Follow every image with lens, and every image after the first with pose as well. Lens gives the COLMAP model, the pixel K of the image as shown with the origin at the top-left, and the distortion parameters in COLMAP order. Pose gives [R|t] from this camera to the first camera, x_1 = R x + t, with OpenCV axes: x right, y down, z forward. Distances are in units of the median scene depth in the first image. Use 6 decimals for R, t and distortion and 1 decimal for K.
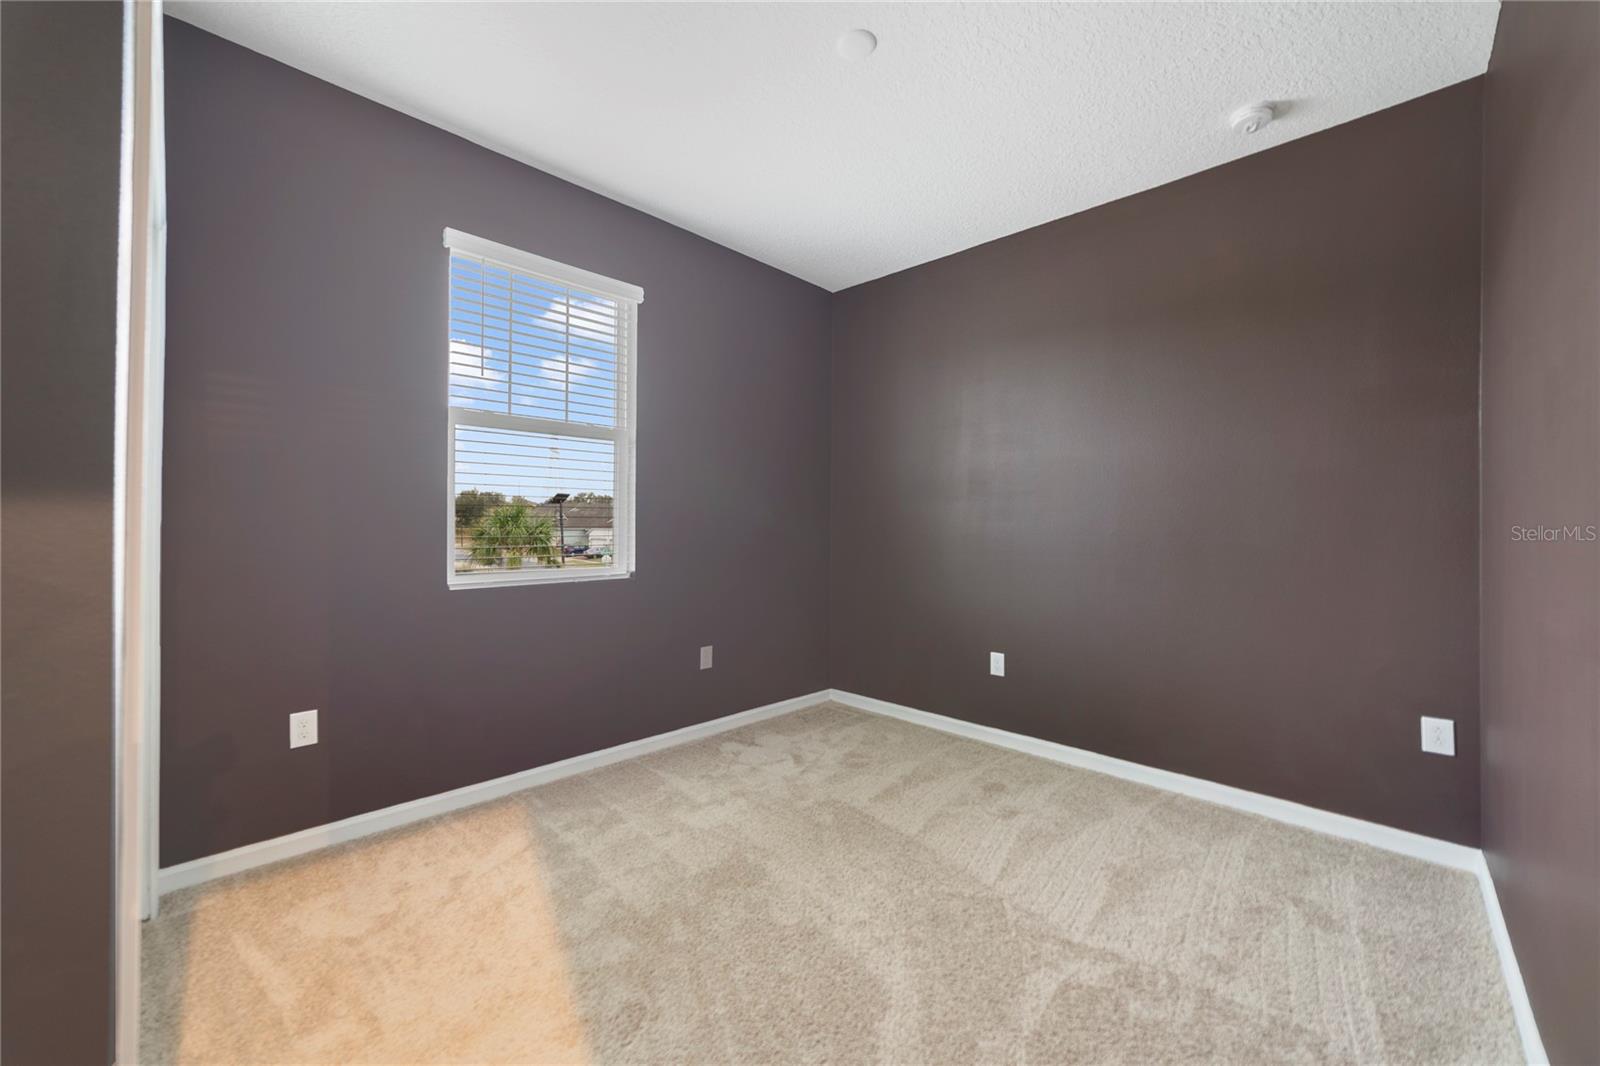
lens RADIAL K [[626.9, 0, 788.3], [0, 626.9, 530.7], [0, 0, 1]] dist [-0.028113, 0.010110]
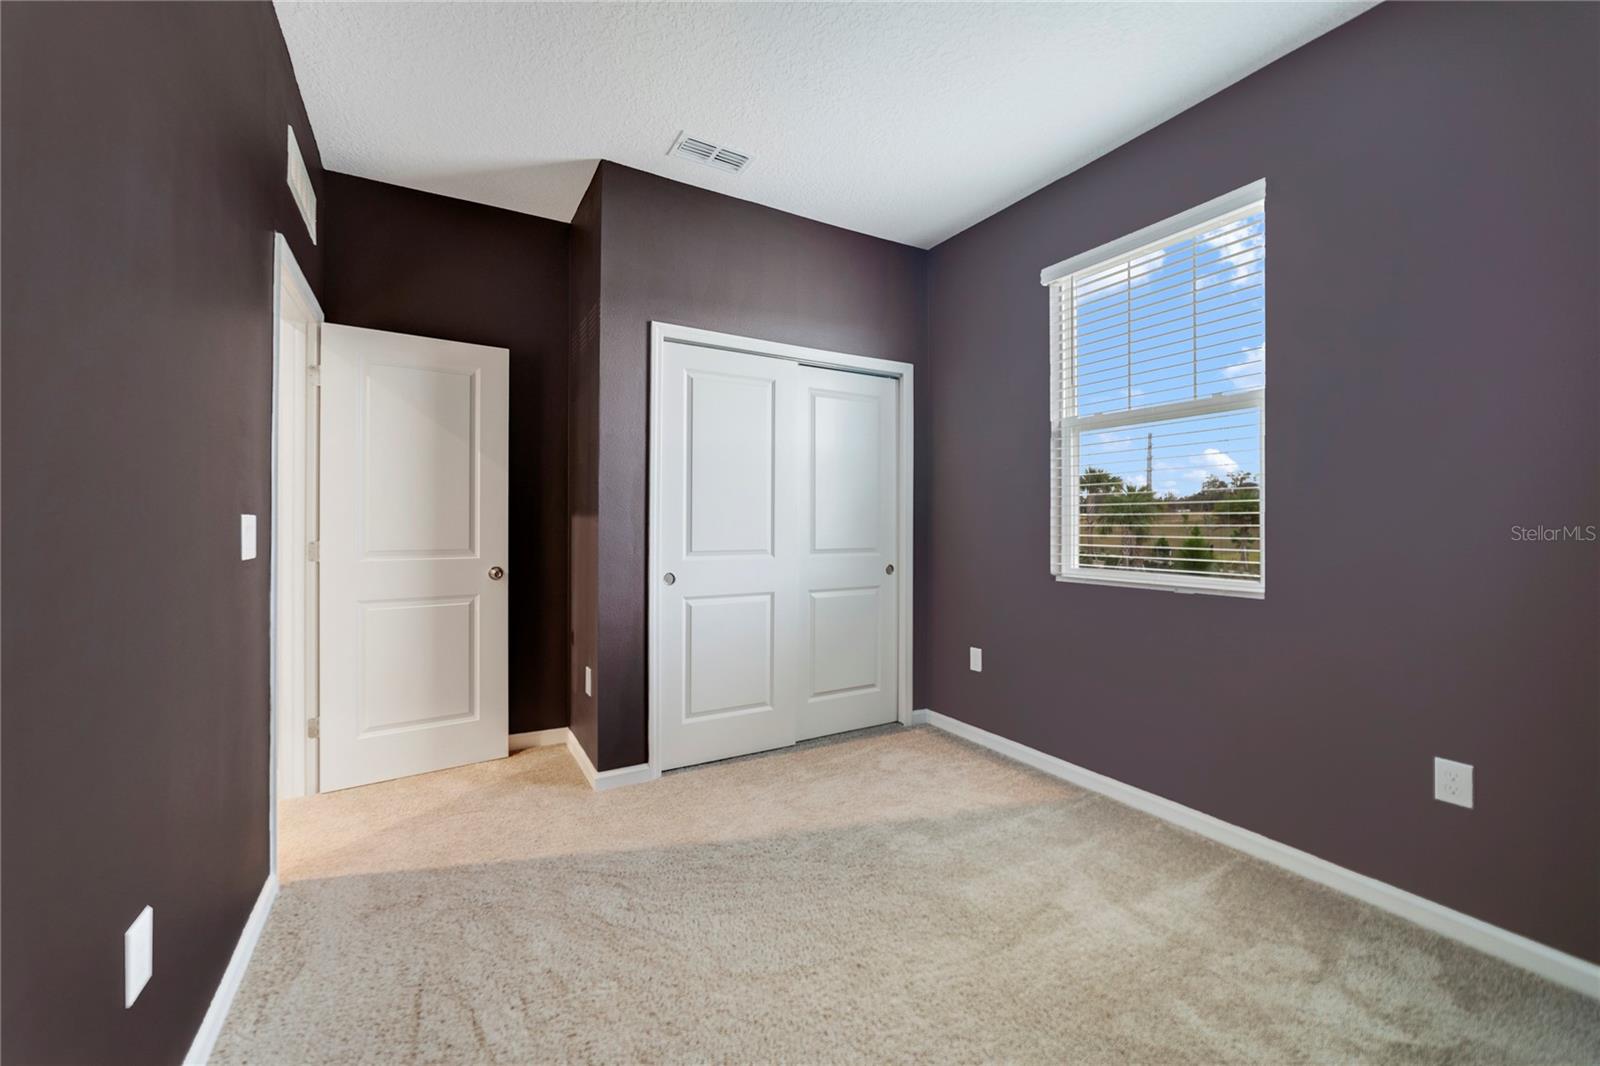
lens RADIAL K [[626.9, 0, 788.3], [0, 626.9, 530.7], [0, 0, 1]] dist [-0.028113, 0.010110]
pose [[-0.269367, 0.001441, -0.963037, 0.692523], [-0.022823, 0.999708, 0.007880, 0.009013], [0.962767, 0.024102, -0.269256, 0.845718]]
